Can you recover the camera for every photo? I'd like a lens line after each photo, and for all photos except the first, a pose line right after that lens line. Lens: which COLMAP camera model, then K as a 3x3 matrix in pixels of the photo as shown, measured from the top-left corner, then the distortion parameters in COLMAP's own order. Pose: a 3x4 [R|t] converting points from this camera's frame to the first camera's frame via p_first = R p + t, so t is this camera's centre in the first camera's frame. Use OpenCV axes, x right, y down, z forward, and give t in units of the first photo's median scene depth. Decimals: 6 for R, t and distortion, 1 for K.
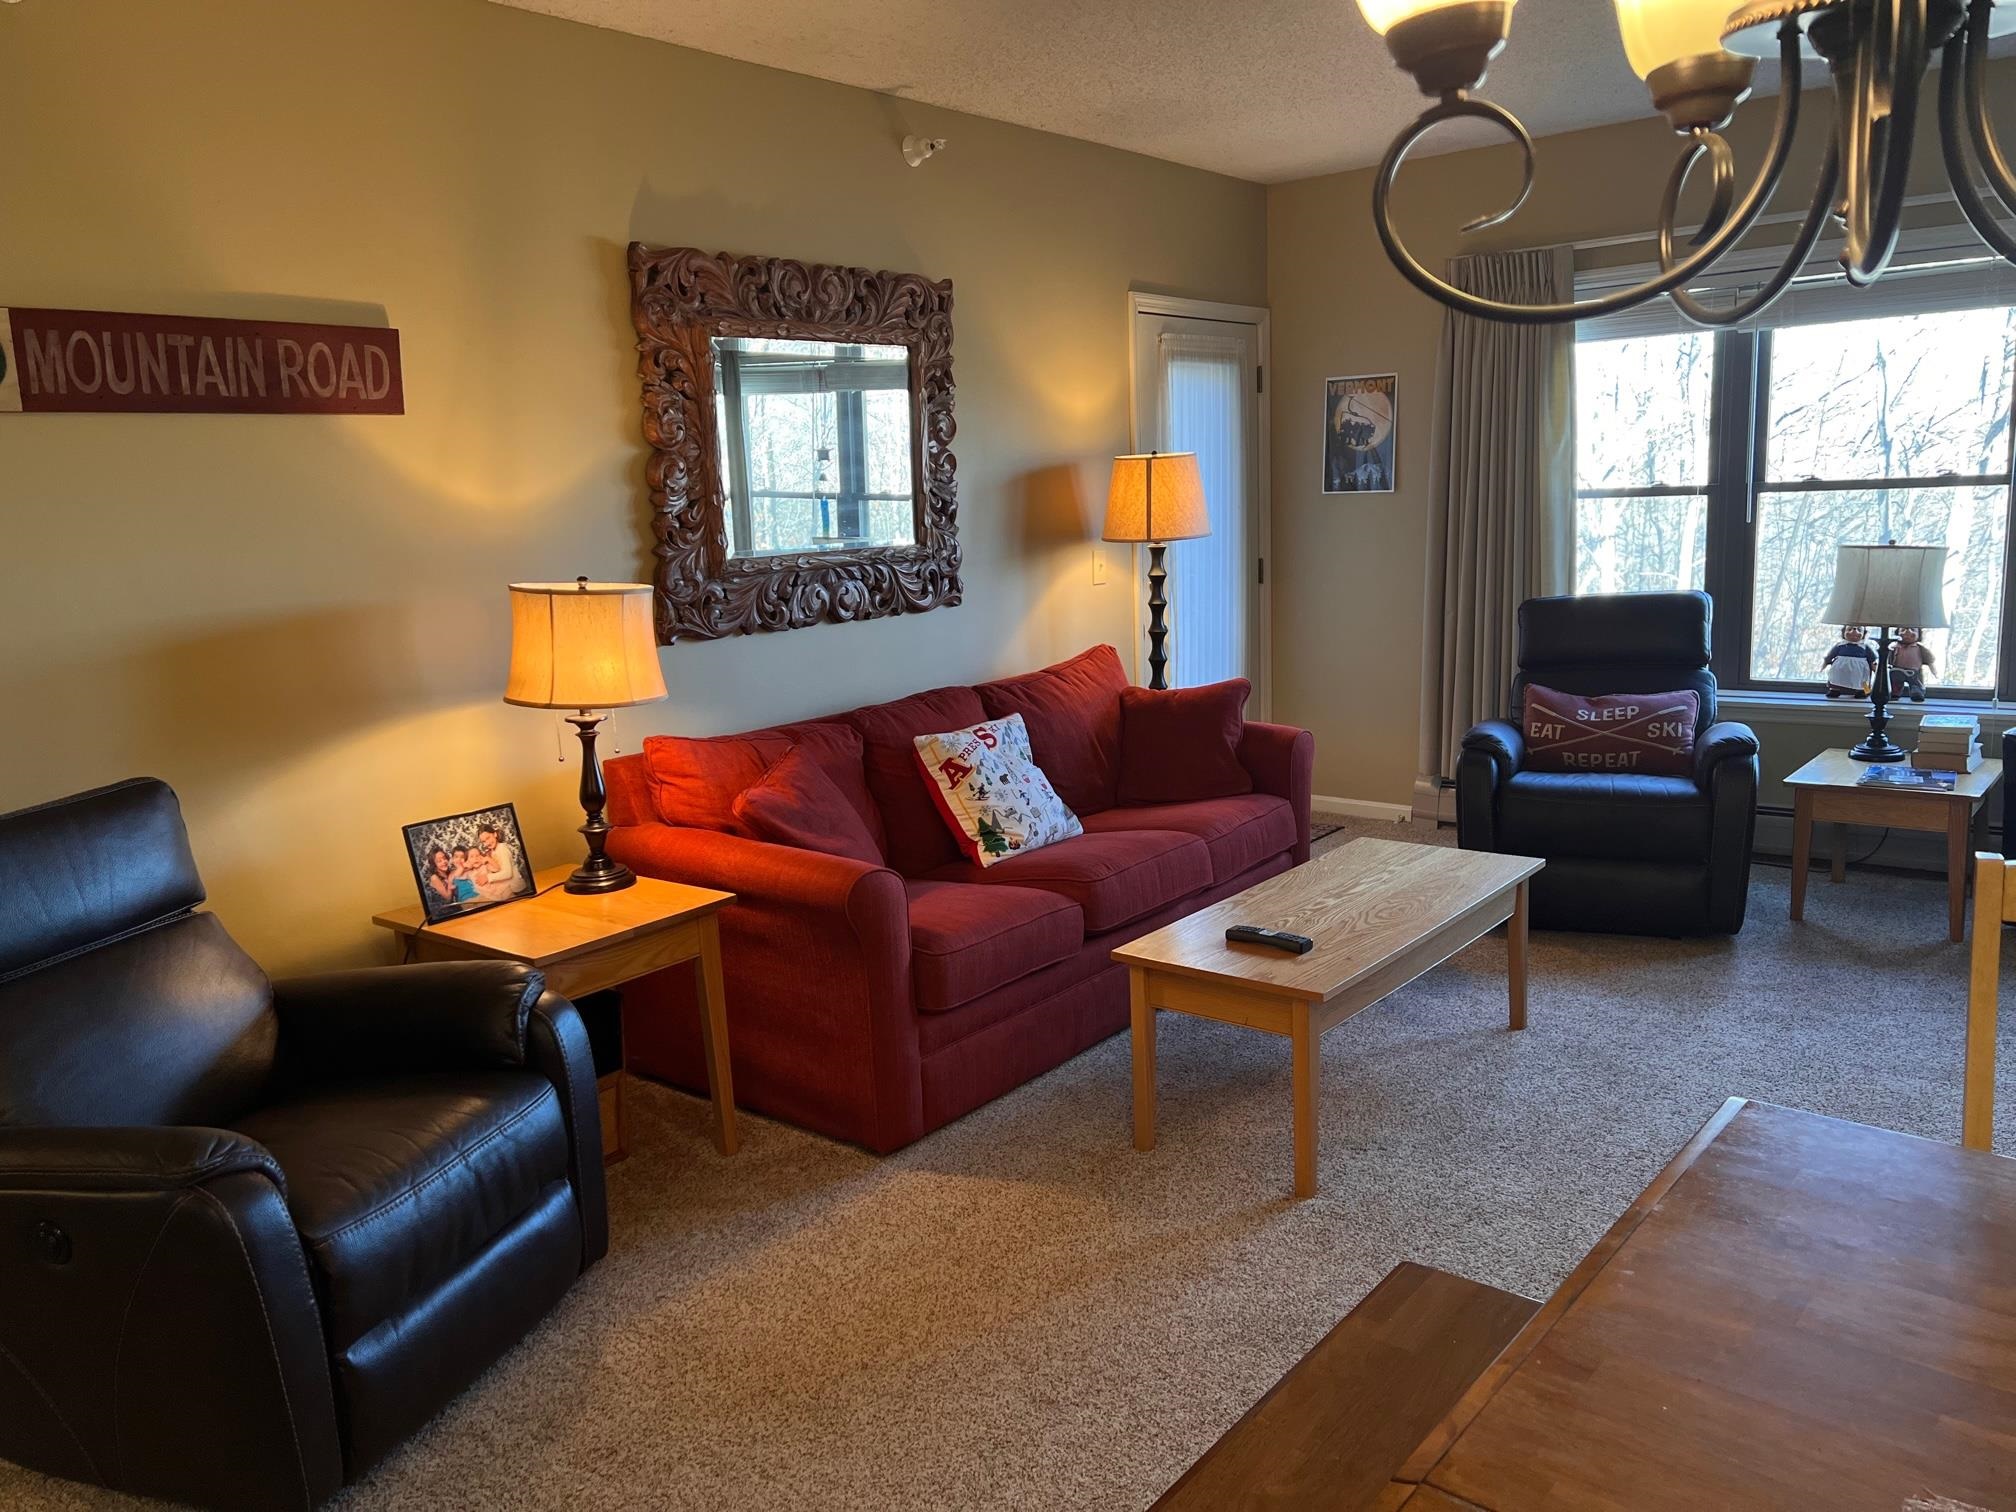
lens RADIAL K [[1516.9, 0, 1012.0], [0, 1516.9, 760.4], [0, 0, 1]] dist [0.093080, -0.150110]
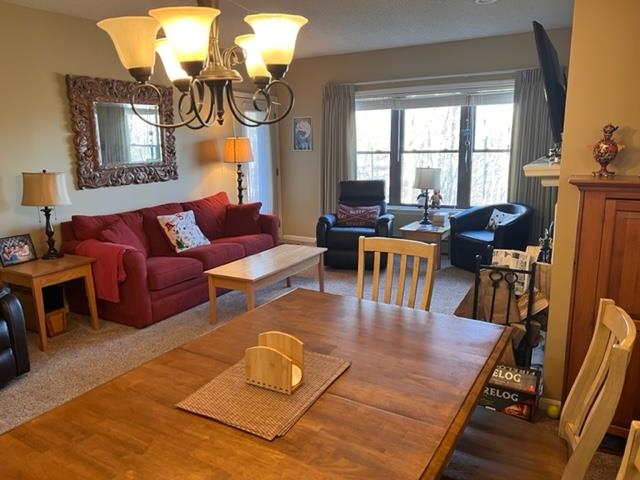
lens RADIAL K [[481.6, 0, 321.3], [0, 481.6, 241.4], [0, 0, 1]] dist [0.093080, -0.150110]
pose [[0.987087, -0.006660, 0.160048, 0.121729], [0.003267, 0.999765, 0.021452, 0.018111], [-0.160154, -0.020652, 0.986876, -0.171177]]
